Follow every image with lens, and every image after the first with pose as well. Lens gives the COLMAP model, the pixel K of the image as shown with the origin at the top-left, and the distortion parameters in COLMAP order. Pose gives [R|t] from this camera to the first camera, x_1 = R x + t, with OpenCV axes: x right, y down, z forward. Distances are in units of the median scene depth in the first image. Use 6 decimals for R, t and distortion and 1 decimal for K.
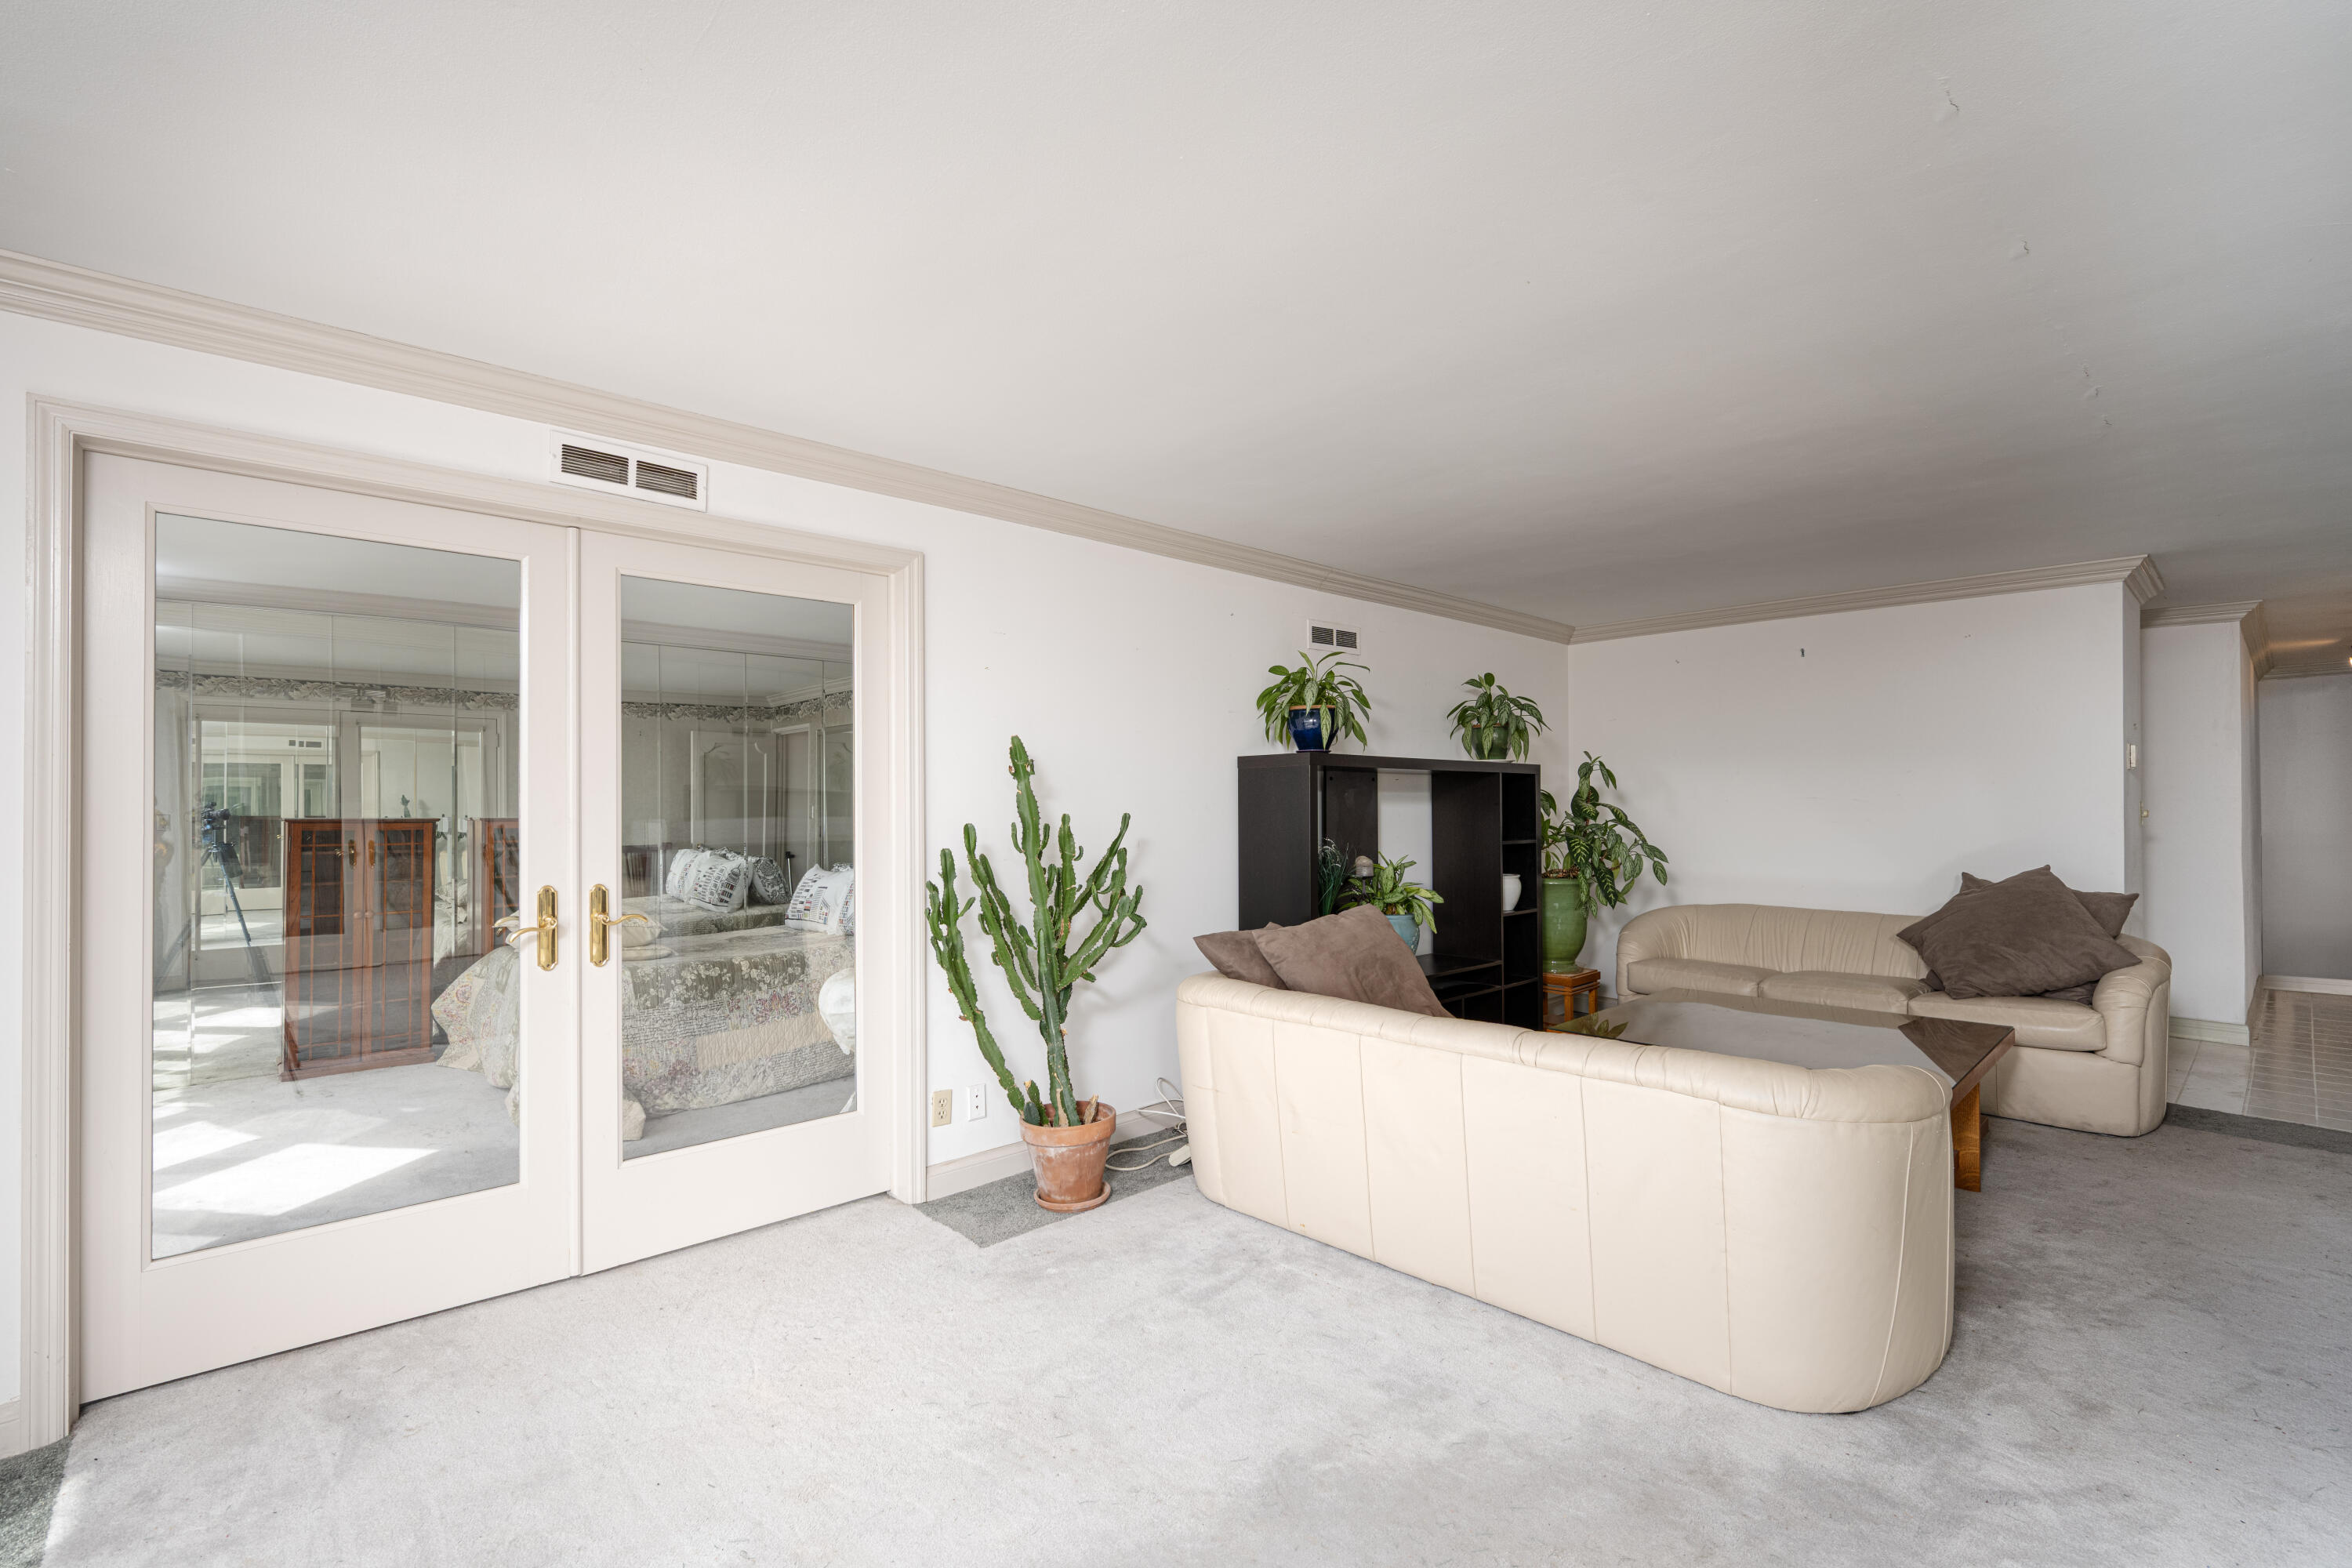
lens RADIAL K [[1107.4, 0, 1197.6], [0, 1107.4, 810.1], [0, 0, 1]] dist [0.003991, 0.000261]
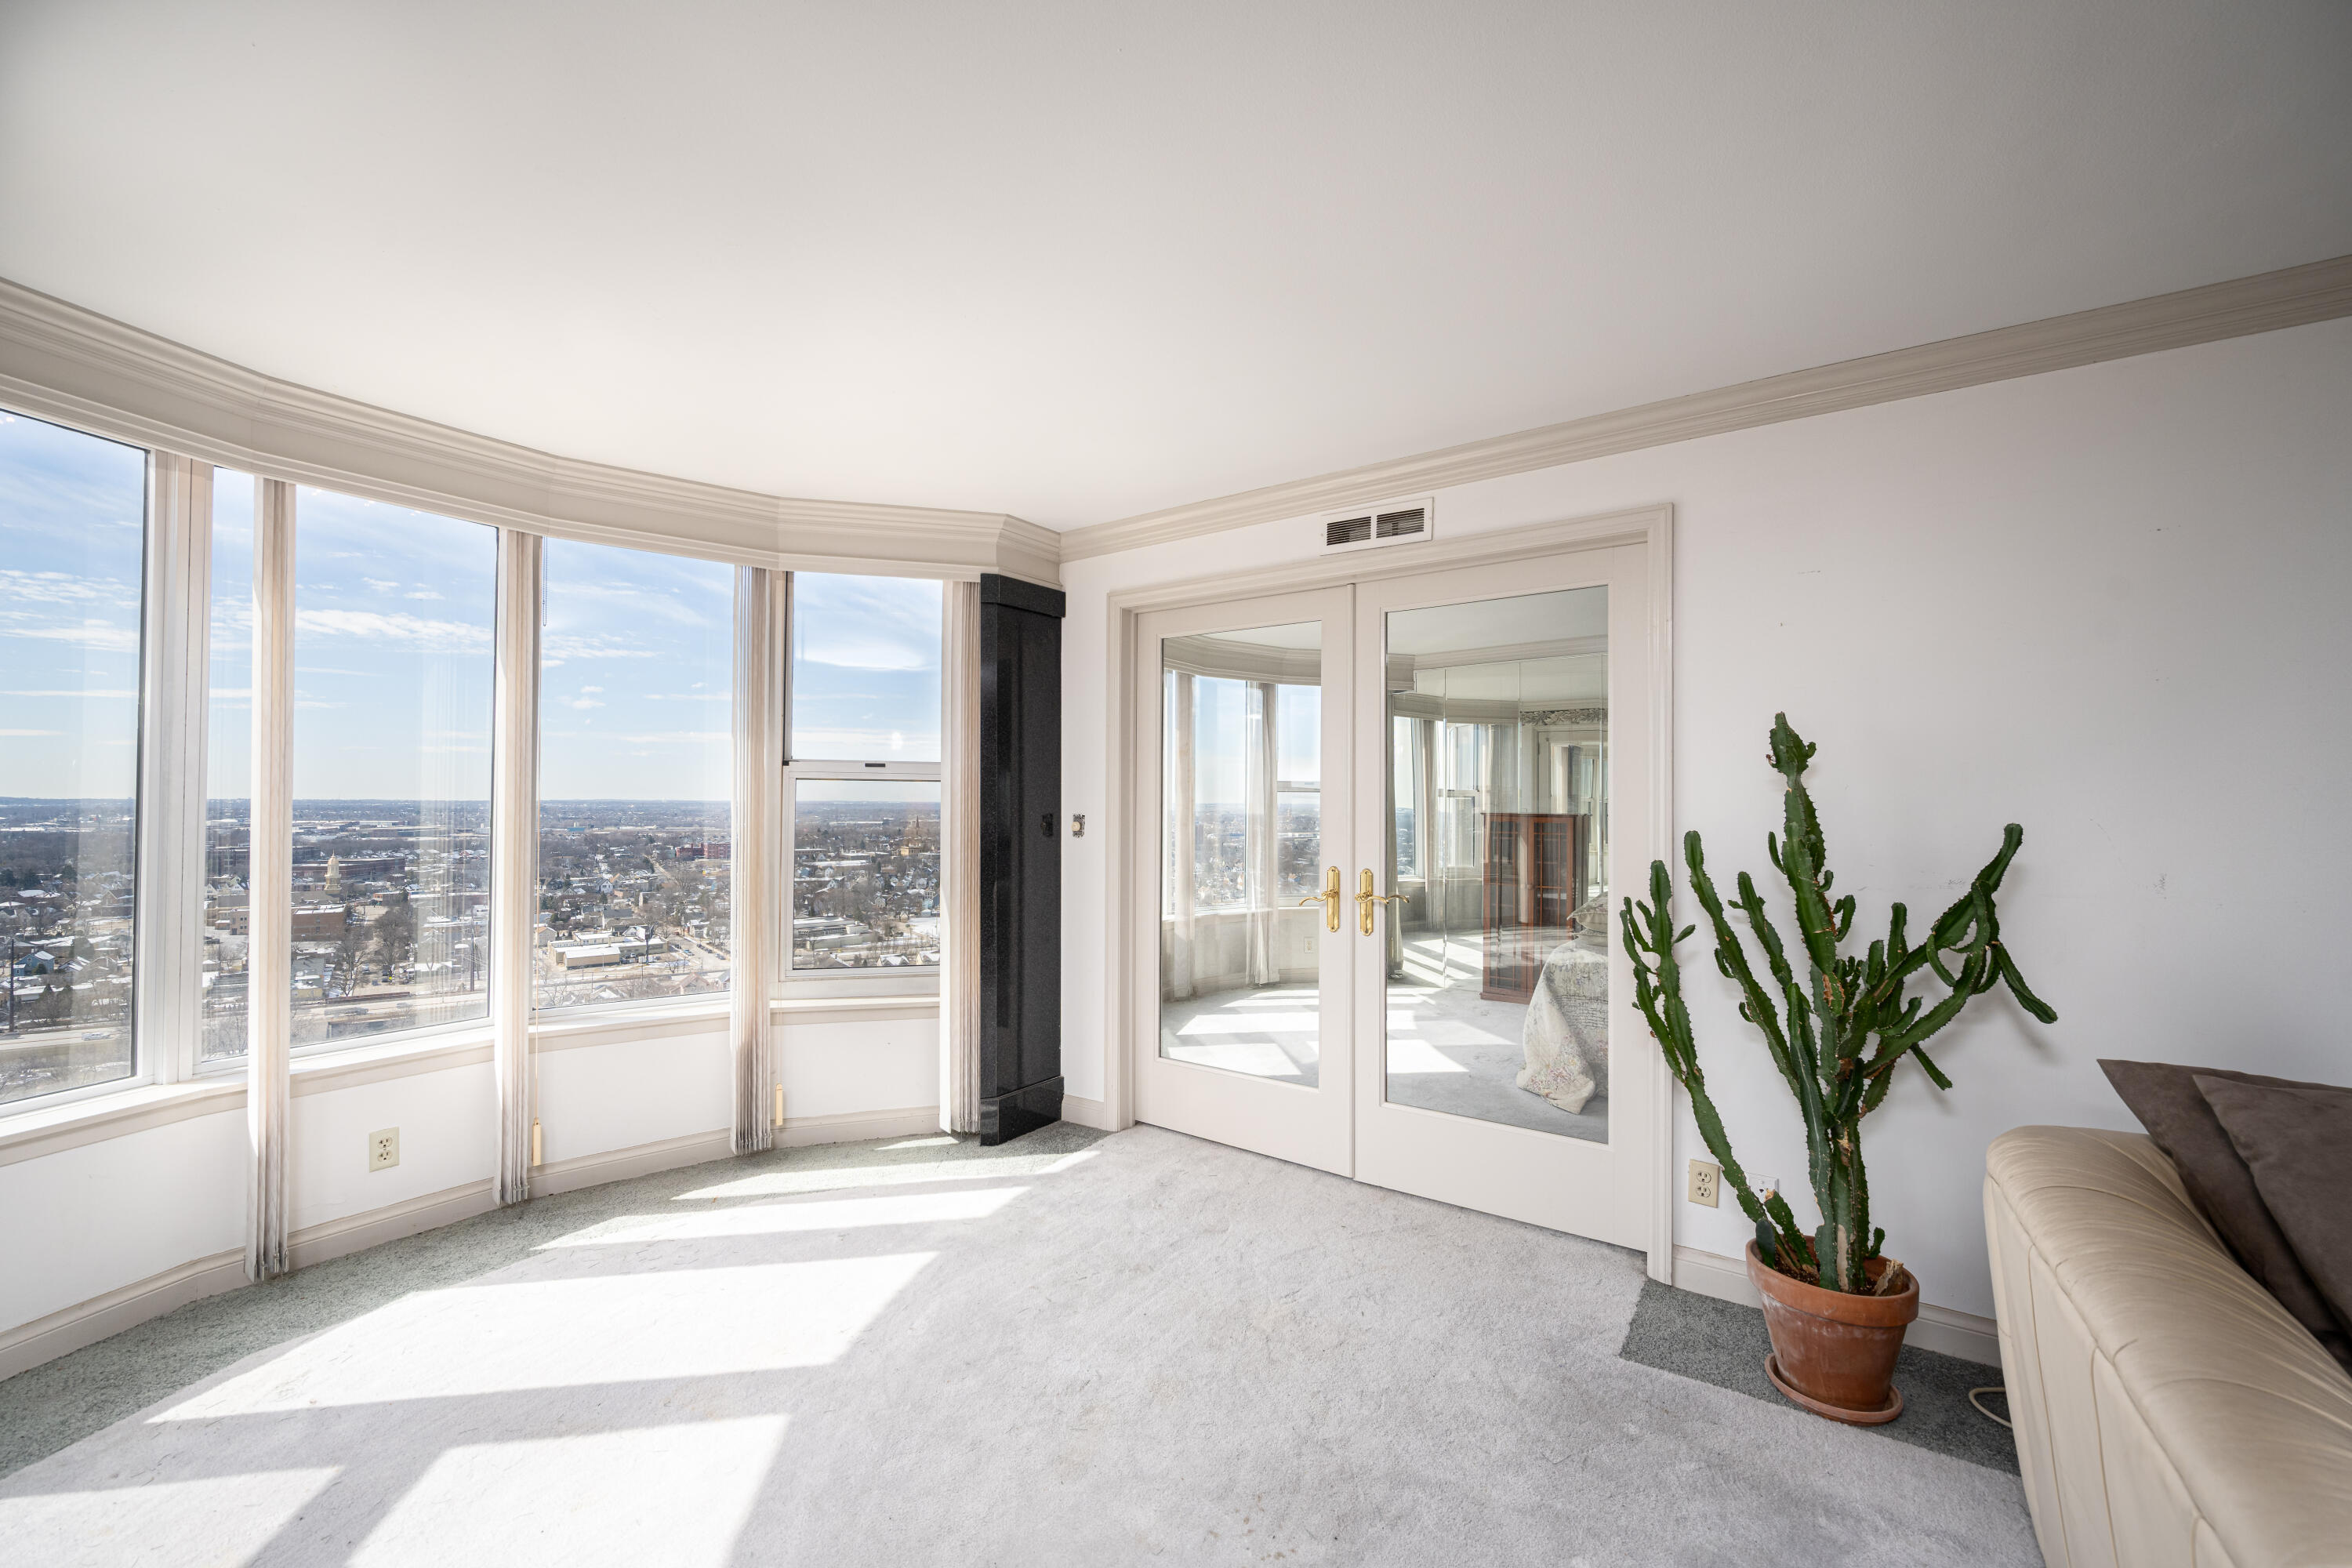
lens RADIAL K [[953.4, 0, 1168.6], [0, 953.4, 819.9], [0, 0, 1]] dist [0.001683, 0.000717]
pose [[0.169898, 0.017969, -0.985298, 0.391863], [-0.011721, 0.999800, 0.016212, -0.002611], [0.985392, 0.008794, 0.170074, 0.507866]]
